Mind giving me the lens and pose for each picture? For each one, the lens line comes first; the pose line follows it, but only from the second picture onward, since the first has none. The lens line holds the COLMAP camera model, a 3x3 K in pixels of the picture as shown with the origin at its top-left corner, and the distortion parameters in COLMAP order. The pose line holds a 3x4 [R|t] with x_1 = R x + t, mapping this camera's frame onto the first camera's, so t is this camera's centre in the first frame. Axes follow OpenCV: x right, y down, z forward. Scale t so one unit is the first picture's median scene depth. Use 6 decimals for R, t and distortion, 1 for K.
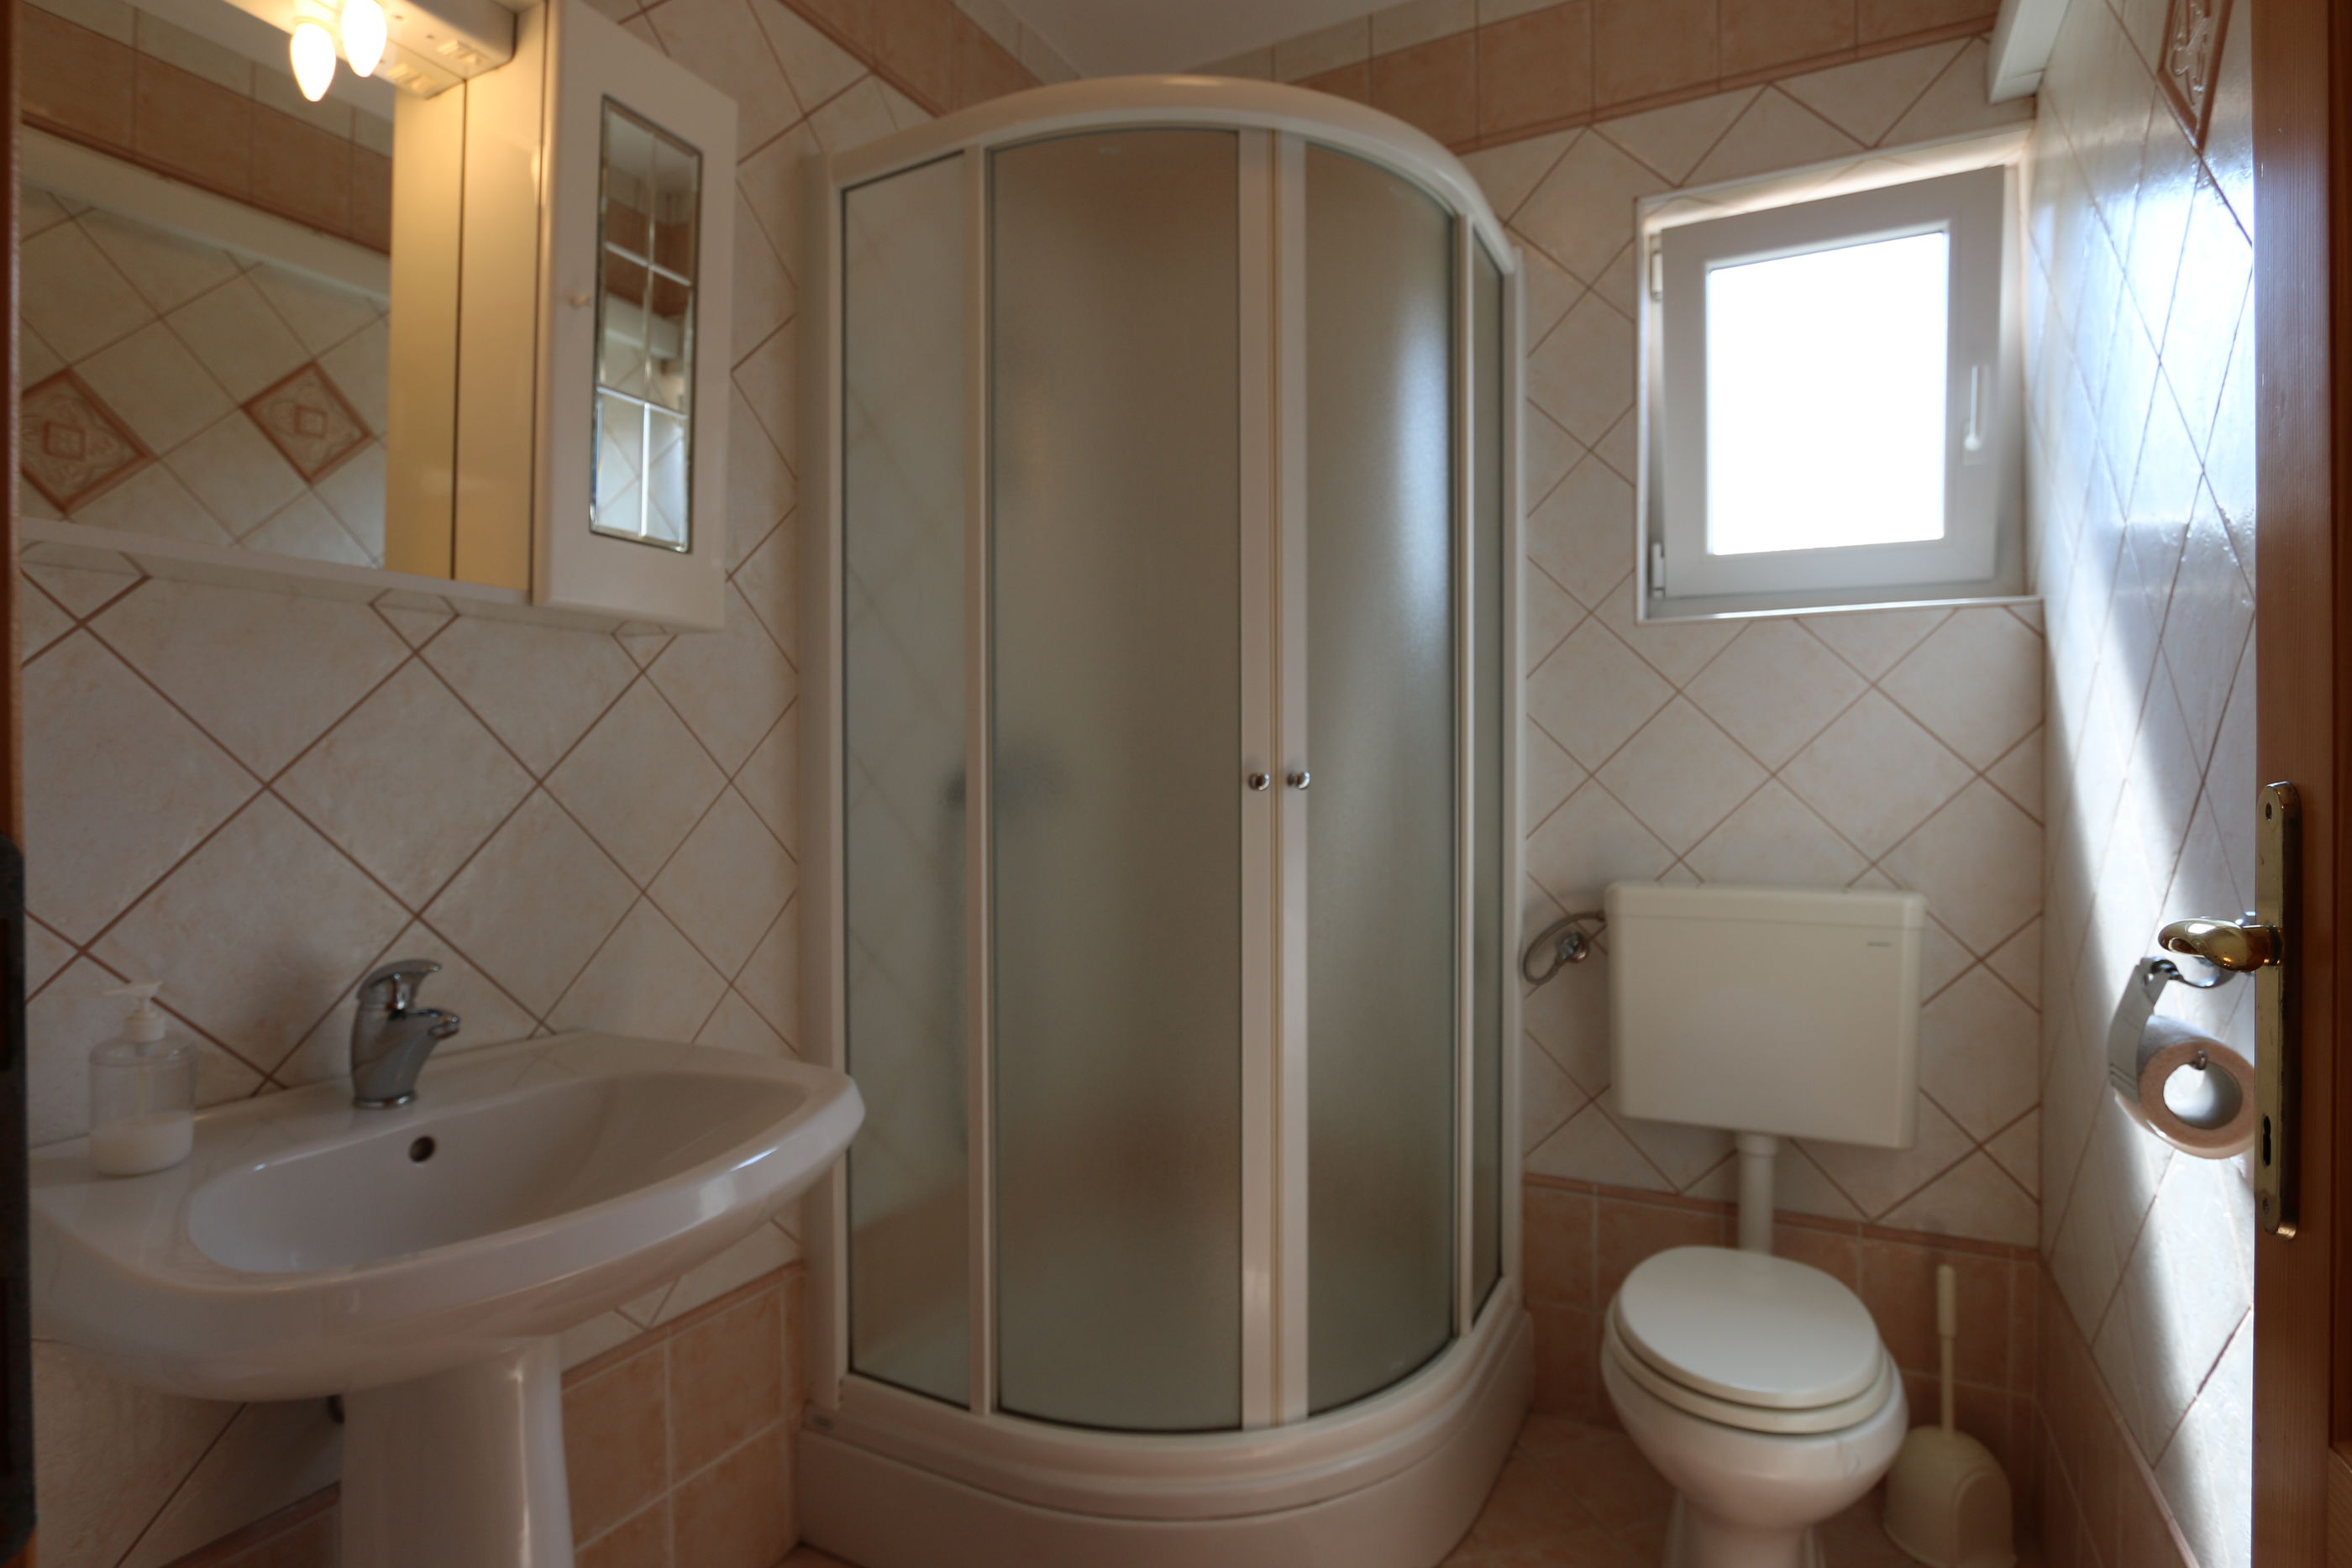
lens RADIAL K [[1188.8, 0, 1176.0], [0, 1188.8, 784.0], [0, 0, 1]] dist [-0.013094, 0.000076]
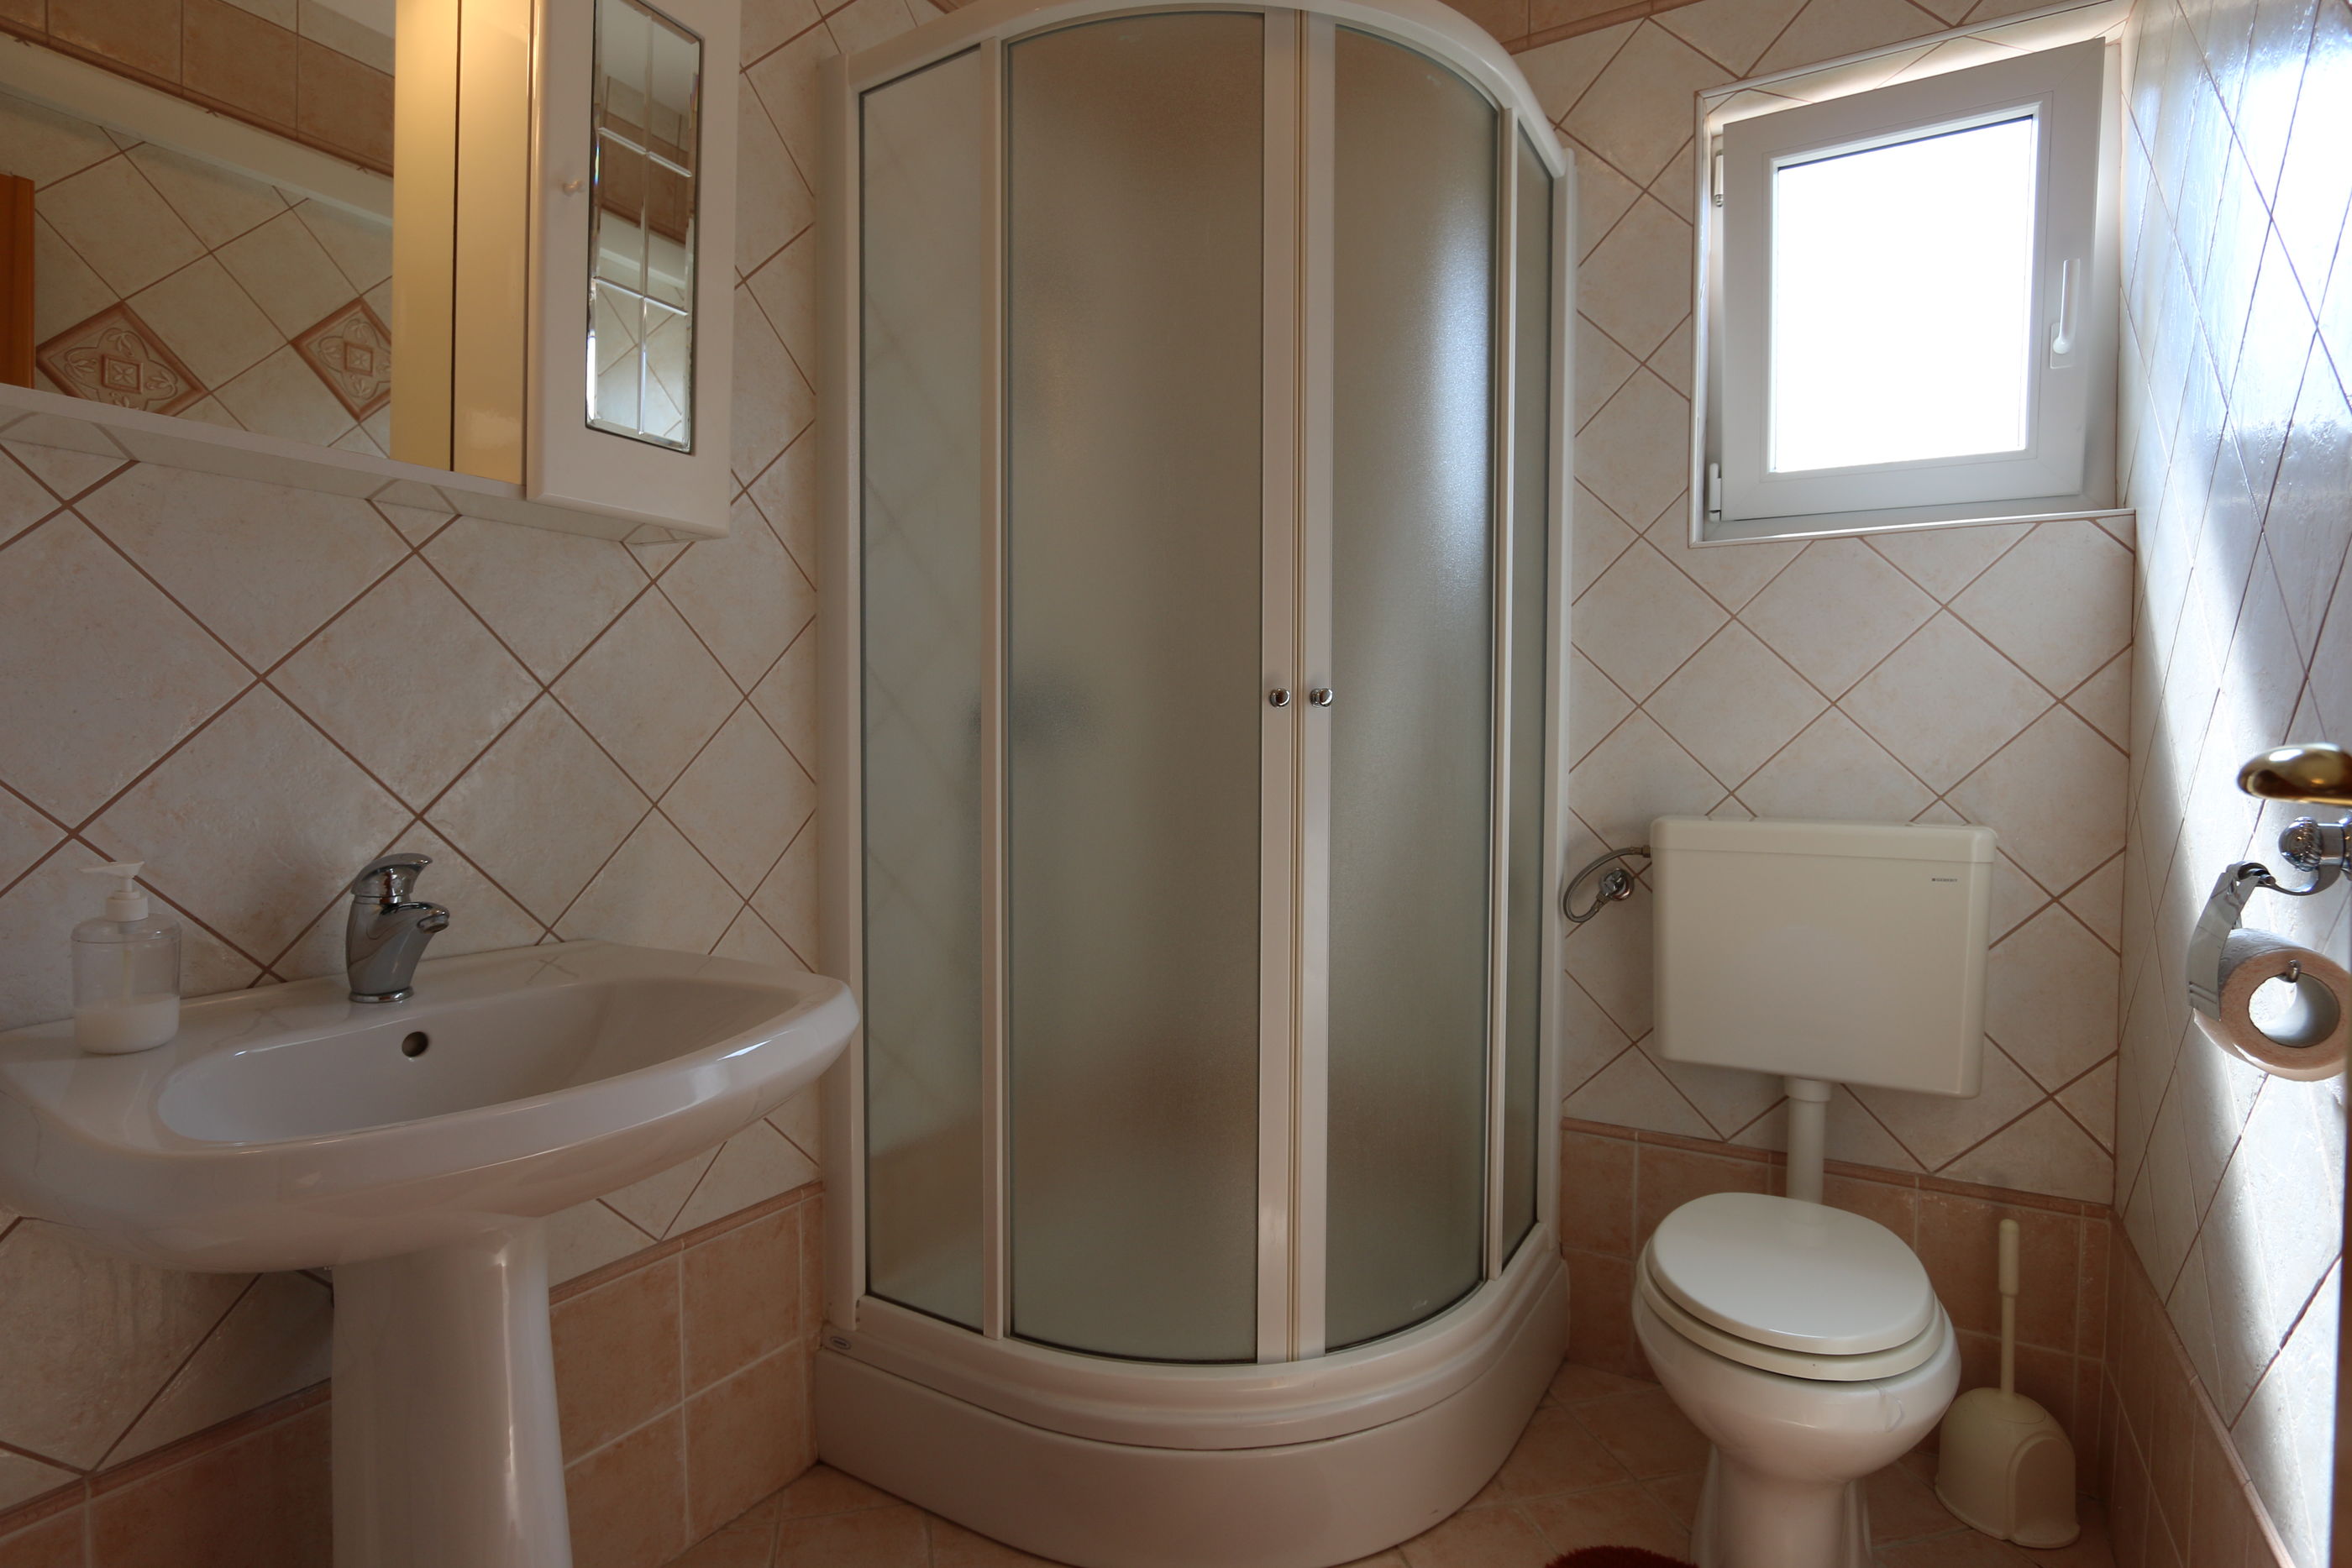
lens RADIAL K [[1181.3, 0, 1176.0], [0, 1181.3, 784.0], [0, 0, 1]] dist [-0.010083, -0.000483]
pose [[0.998440, 0.007920, -0.055268, 0.035124], [-0.006510, 0.999650, 0.025648, 0.038968], [0.055452, -0.025248, 0.998142, 0.033386]]
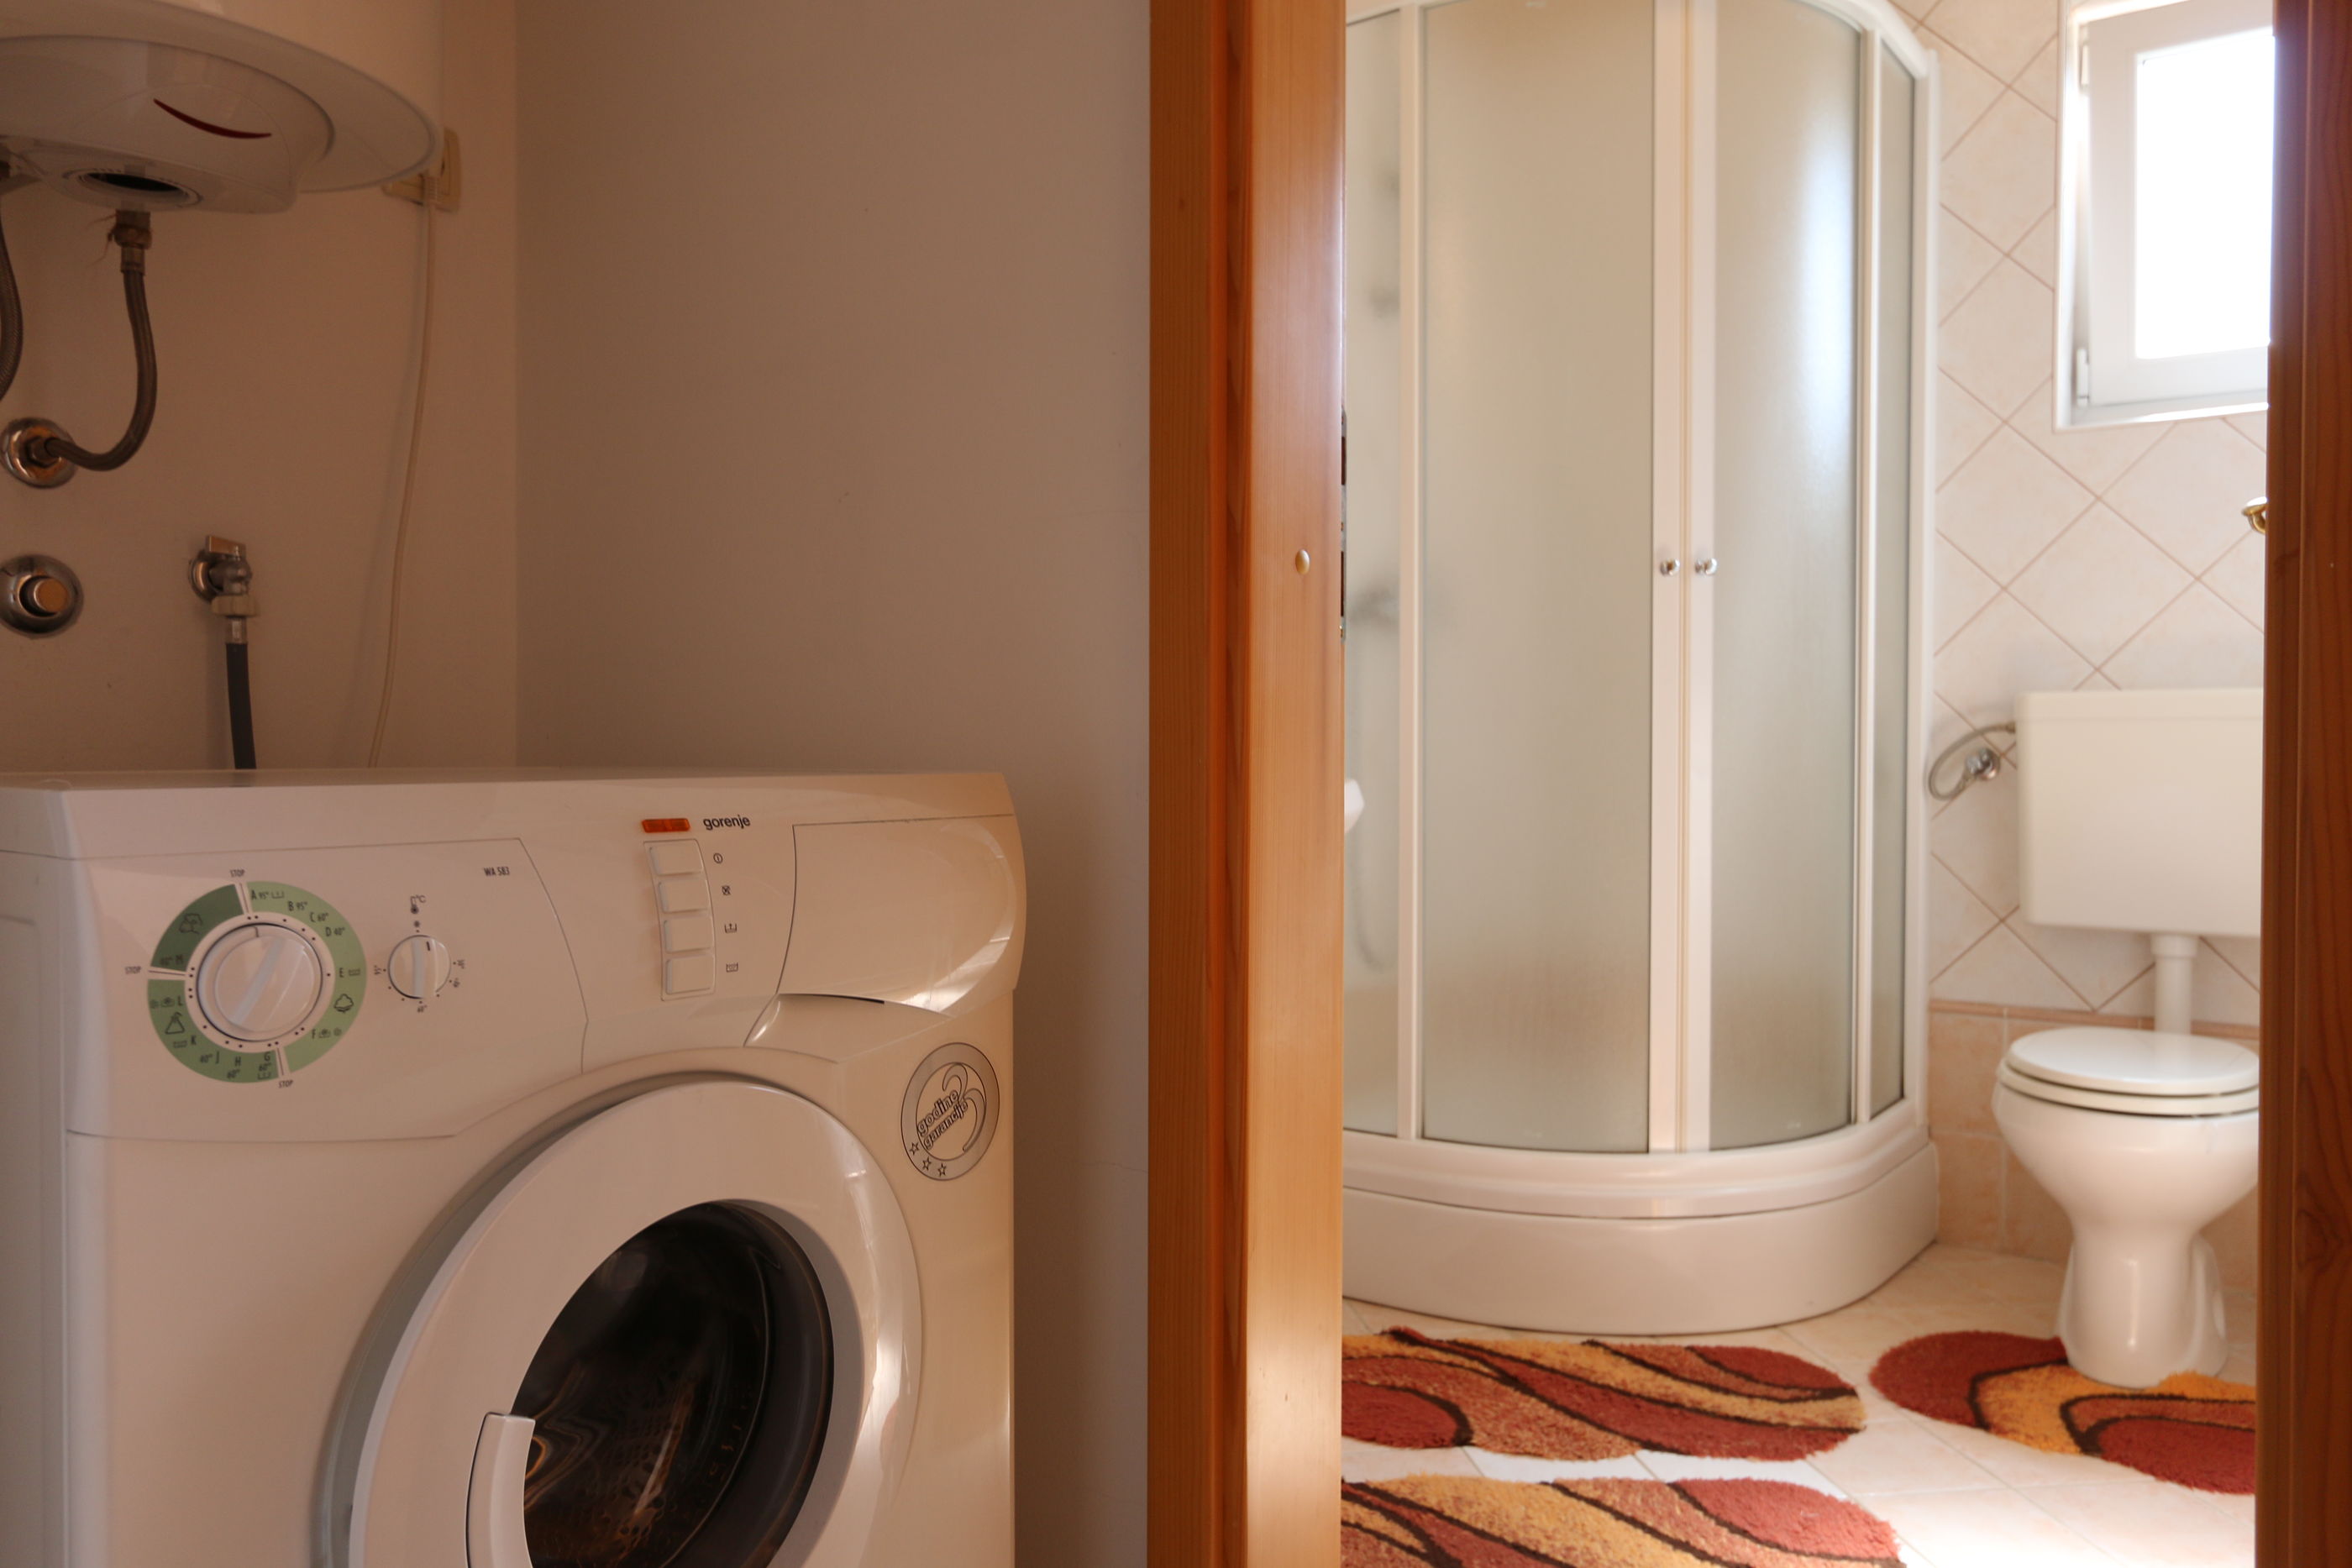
lens RADIAL K [[1742.9, 0, 1176.0], [0, 1742.9, 784.0], [0, 0, 1]] dist [0.006227, 0.000659]
pose [[0.988472, 0.006385, -0.151272, -0.123853], [-0.005137, 0.999949, 0.008640, 0.168575], [0.151320, -0.007763, 0.988454, -0.613379]]
